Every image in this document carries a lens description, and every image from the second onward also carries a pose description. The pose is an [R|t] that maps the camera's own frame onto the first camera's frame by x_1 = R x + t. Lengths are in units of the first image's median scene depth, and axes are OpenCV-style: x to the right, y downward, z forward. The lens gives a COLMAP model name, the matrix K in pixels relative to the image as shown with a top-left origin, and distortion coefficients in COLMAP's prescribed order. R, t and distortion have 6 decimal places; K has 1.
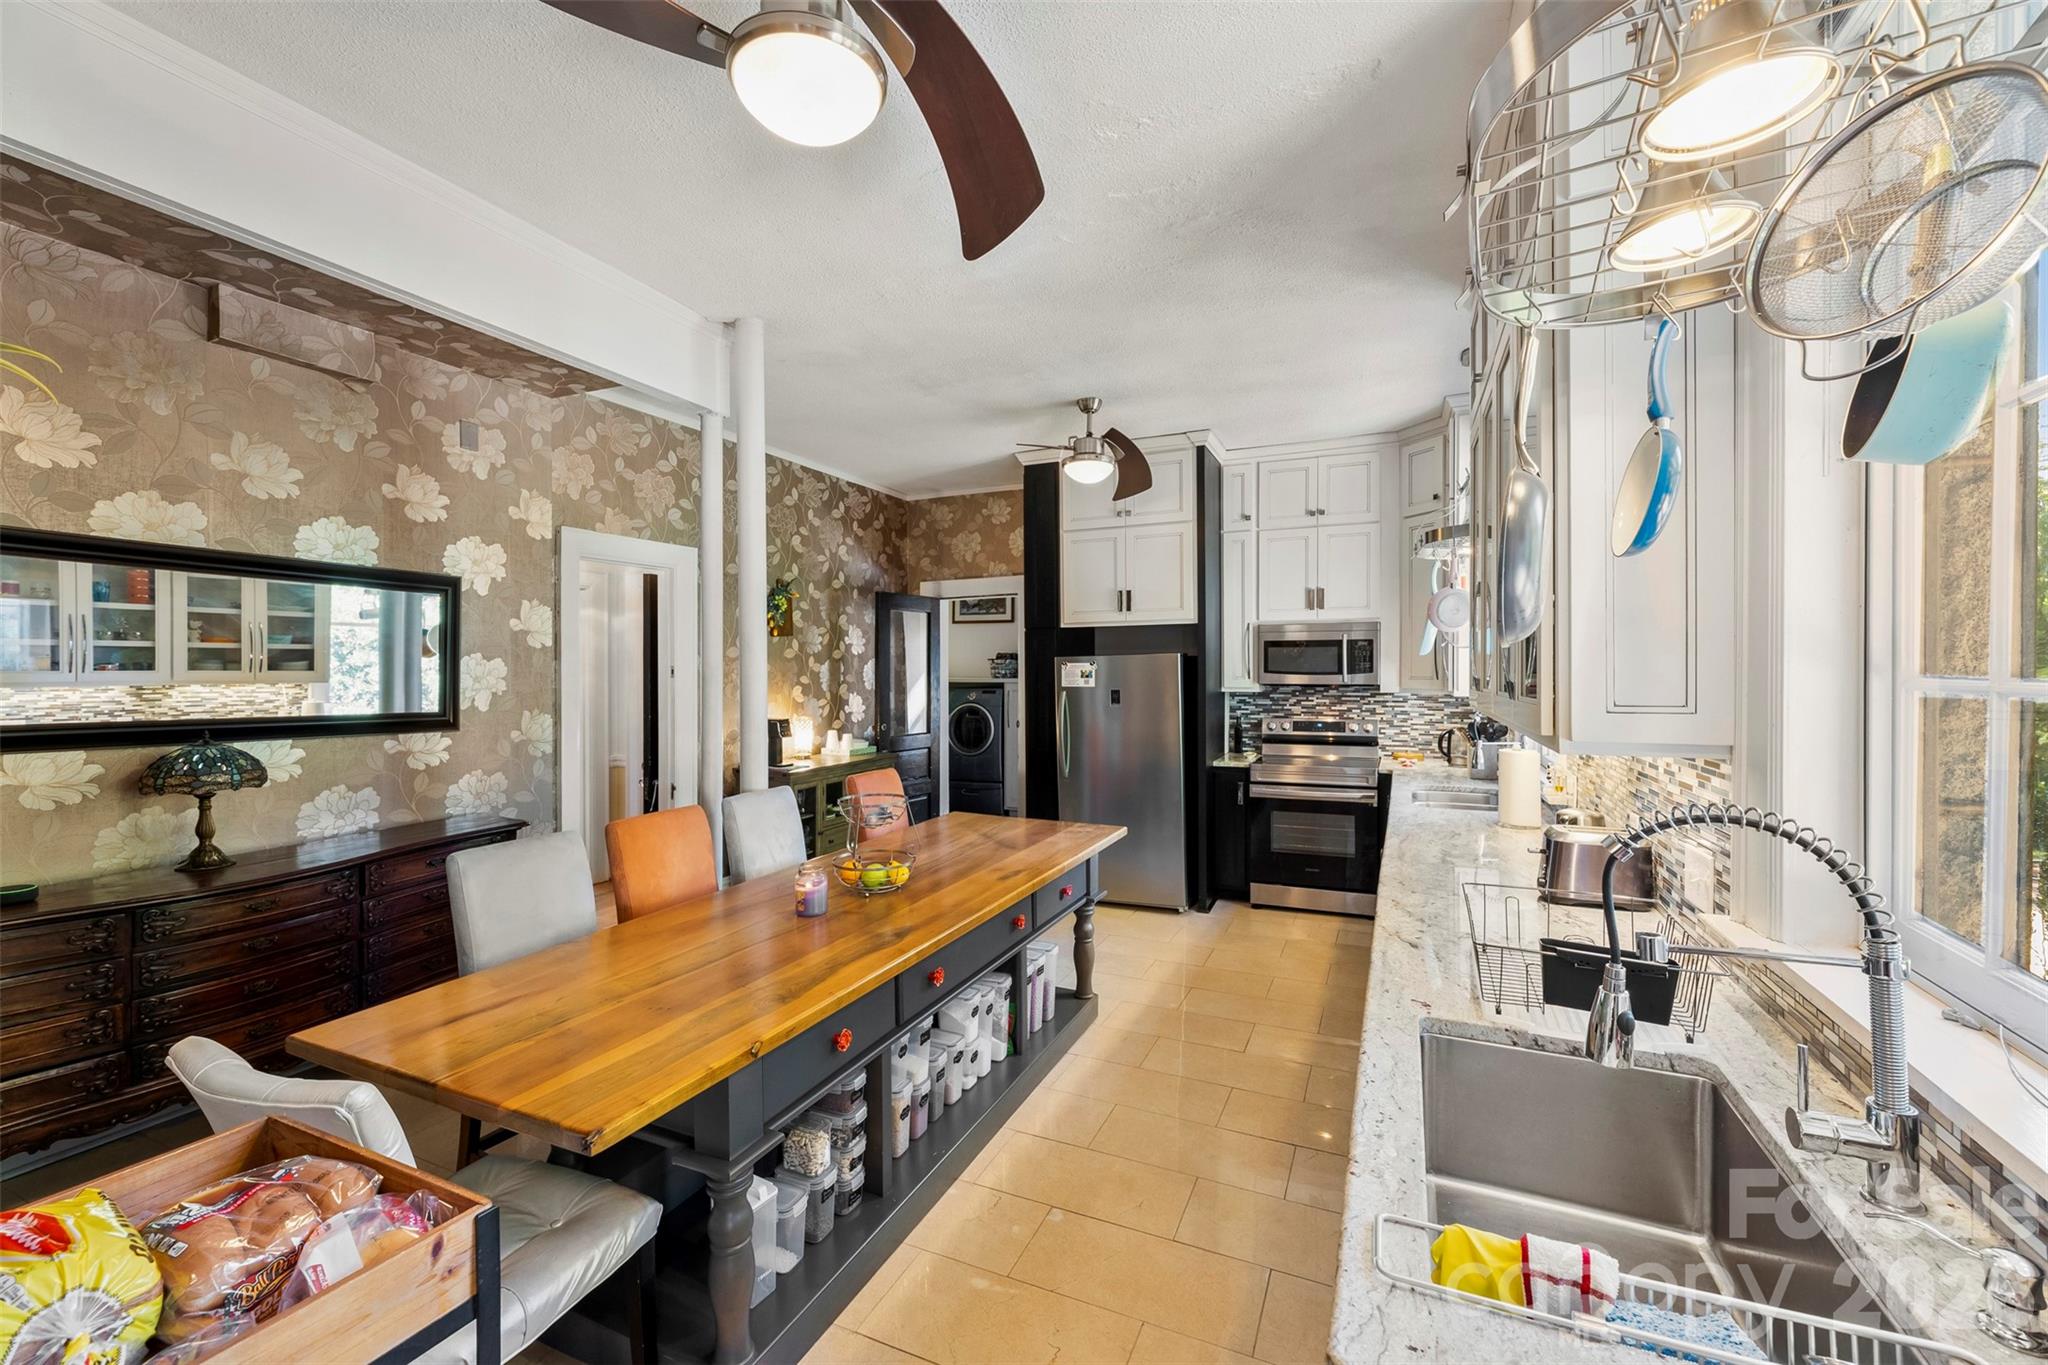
lens RADIAL K [[835.7, 0, 1027.9], [0, 835.7, 668.0], [0, 0, 1]] dist [-0.002747, -0.000861]
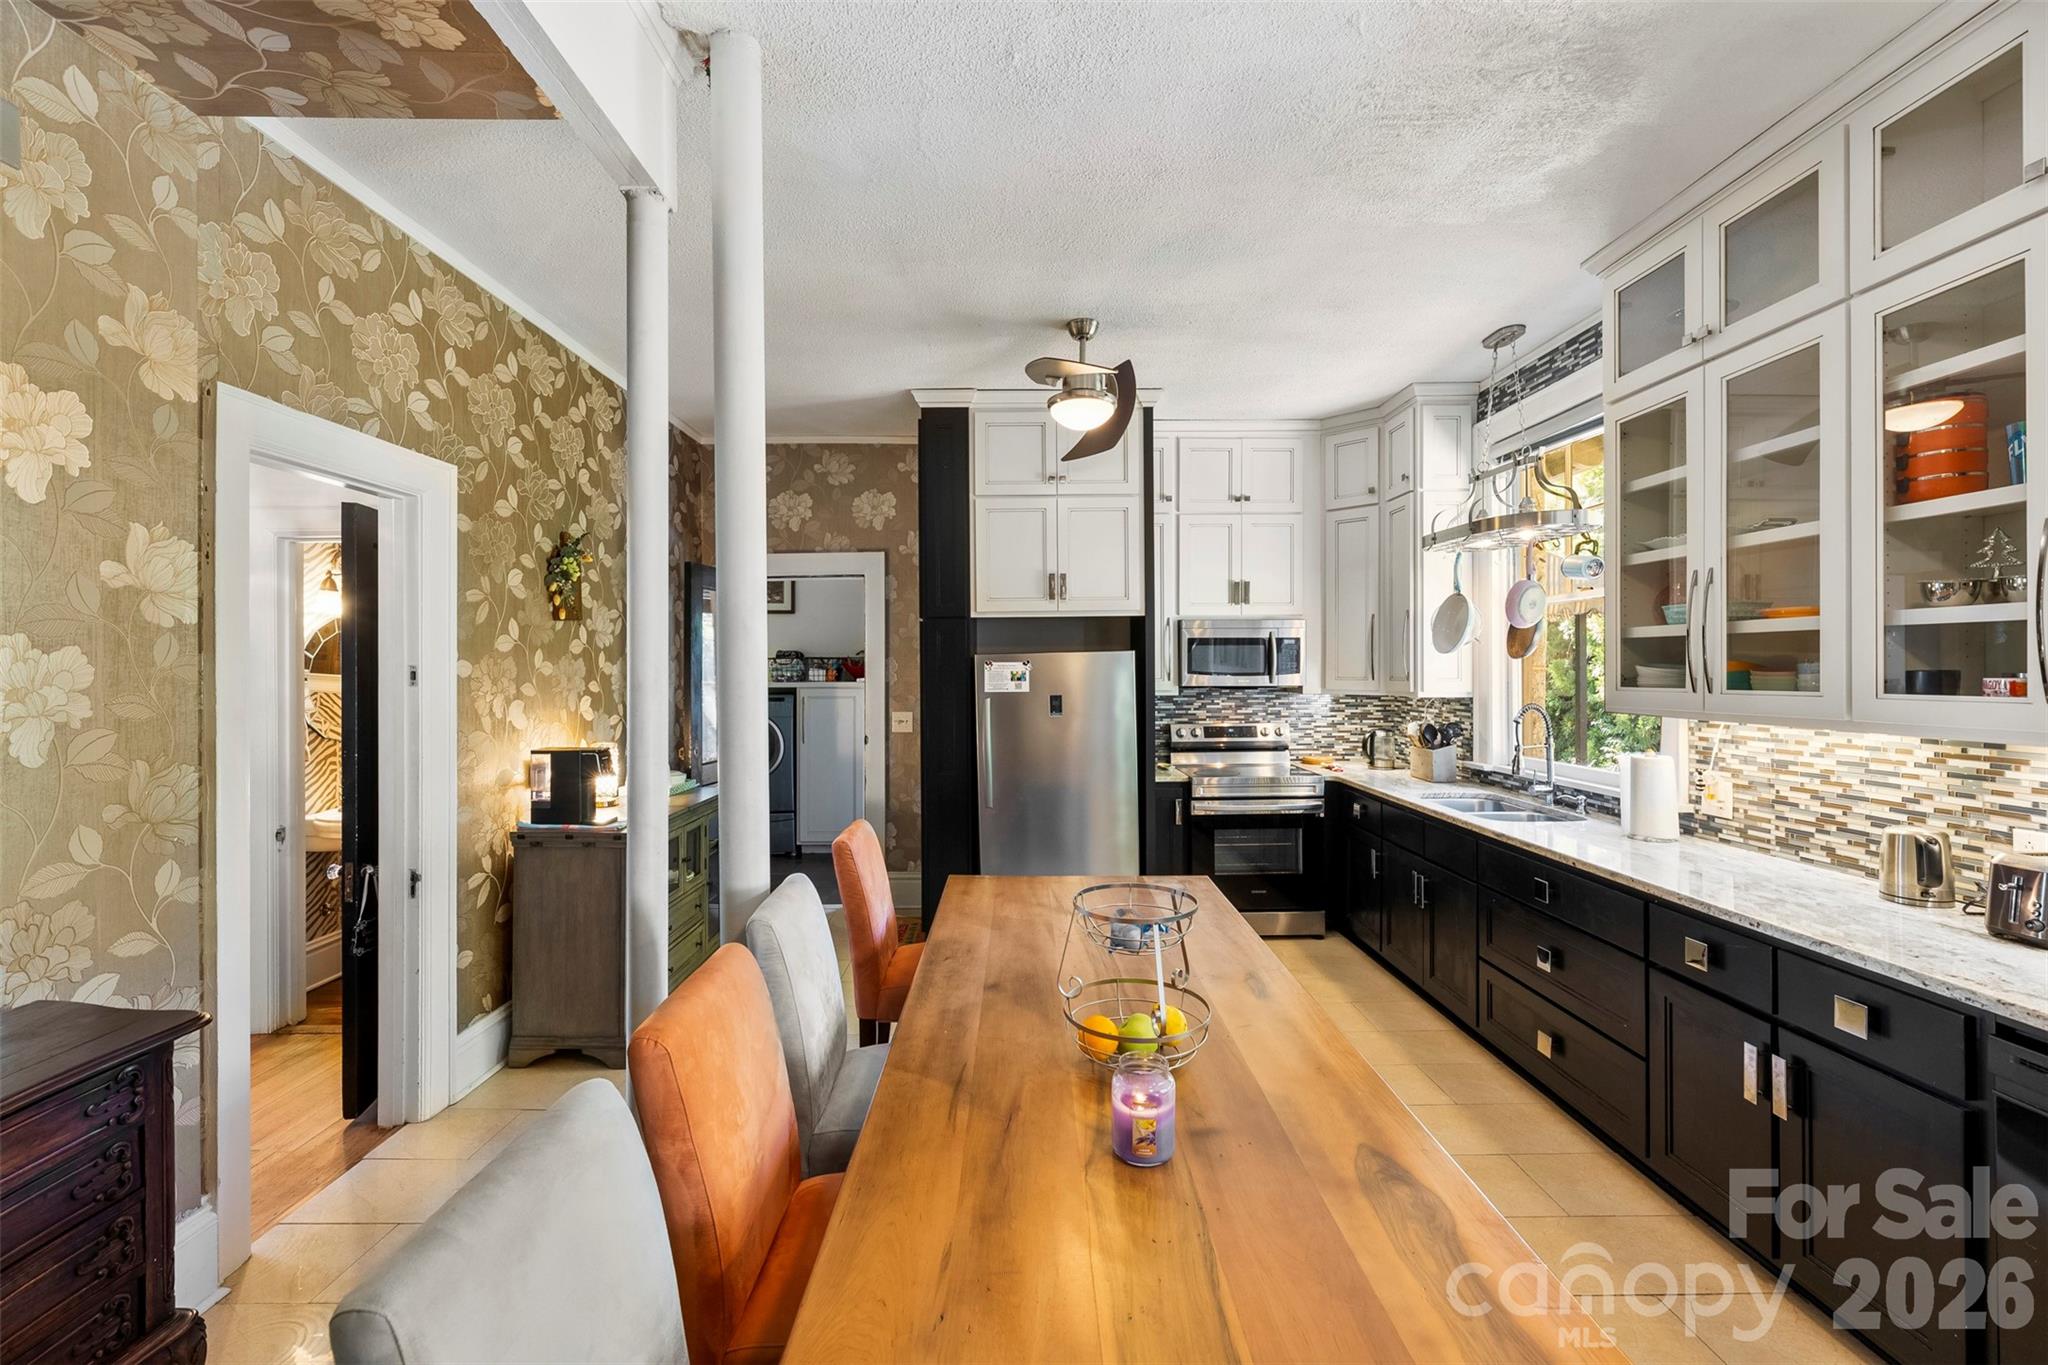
lens RADIAL K [[835.7, 0, 1027.9], [0, 835.7, 668.0], [0, 0, 1]] dist [-0.002747, -0.000861]
pose [[0.907901, -0.000860, 0.419183, -0.253590], [0.001899, 0.999996, -0.002060, 0.001180], [-0.419179, 0.002666, 0.907900, 0.270771]]
